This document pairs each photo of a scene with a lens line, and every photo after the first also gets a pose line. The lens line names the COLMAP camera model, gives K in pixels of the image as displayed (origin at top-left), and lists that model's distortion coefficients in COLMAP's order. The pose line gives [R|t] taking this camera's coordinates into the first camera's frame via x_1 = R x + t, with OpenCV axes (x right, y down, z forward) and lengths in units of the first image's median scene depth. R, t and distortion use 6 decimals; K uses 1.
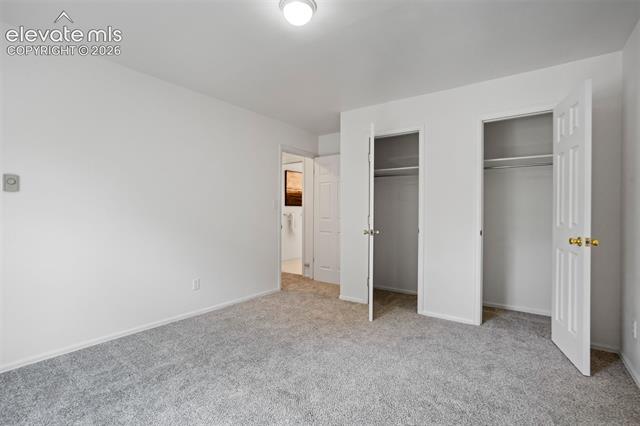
lens RADIAL K [[299.3, 0, 318.5], [0, 299.3, 214.1], [0, 0, 1]] dist [-0.032119, 0.017289]
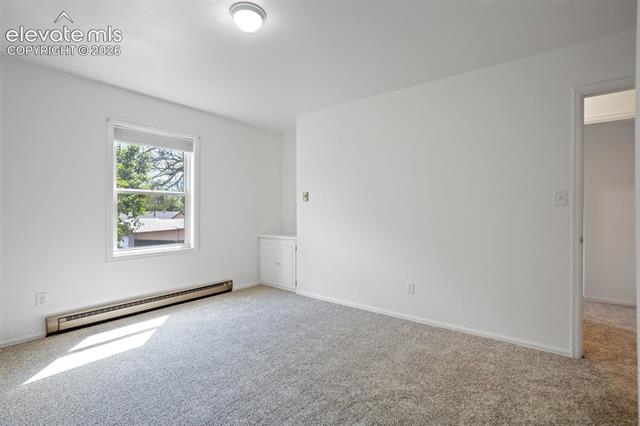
lens RADIAL K [[299.3, 0, 320.7], [0, 299.3, 212.5], [0, 0, 1]] dist [-0.032119, 0.017289]
pose [[-0.032598, 0.005101, -0.999456, 0.556484], [-0.004395, 0.999977, 0.005247, -0.009340], [0.999459, 0.004564, -0.032575, 0.752321]]
